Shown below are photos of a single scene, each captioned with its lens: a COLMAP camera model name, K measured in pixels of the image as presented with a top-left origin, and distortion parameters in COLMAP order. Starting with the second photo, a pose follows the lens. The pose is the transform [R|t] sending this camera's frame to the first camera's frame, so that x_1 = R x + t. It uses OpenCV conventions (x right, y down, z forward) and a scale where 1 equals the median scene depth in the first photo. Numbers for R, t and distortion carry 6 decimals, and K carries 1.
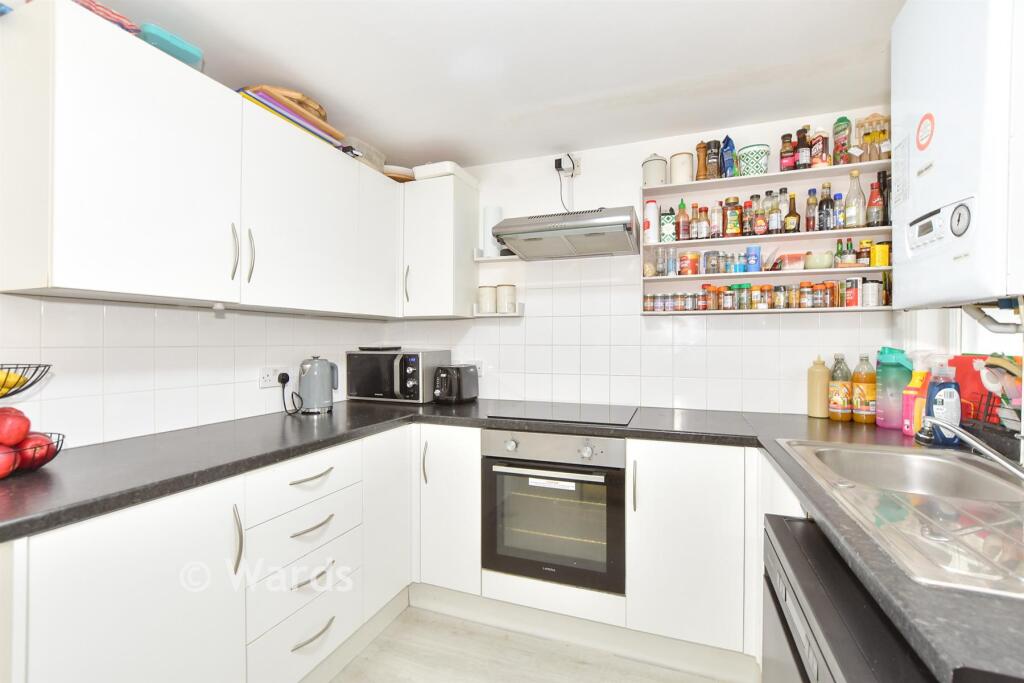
lens RADIAL K [[444.0, 0, 513.1], [0, 444.0, 342.0], [0, 0, 1]] dist [-0.012698, -0.000162]
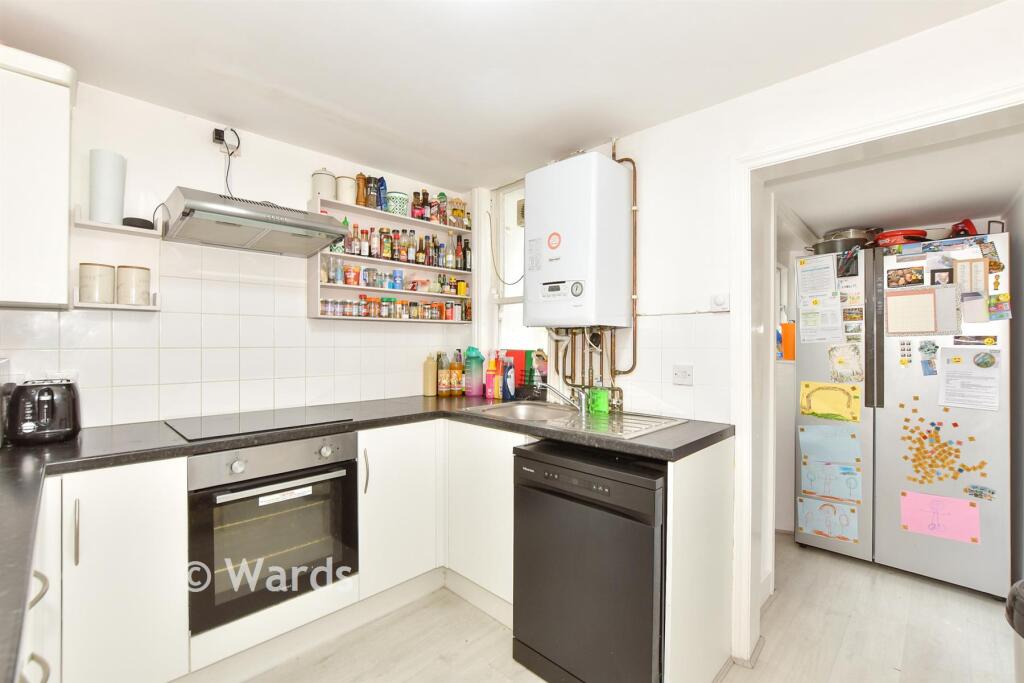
lens RADIAL K [[444.0, 0, 509.2], [0, 444.0, 342.1], [0, 0, 1]] dist [-0.012698, -0.000162]
pose [[0.416056, -0.000696, 0.909339, -0.510094], [0.000432, 1.000000, 0.000568, -0.004610], [-0.909339, 0.000157, 0.416056, 0.163317]]
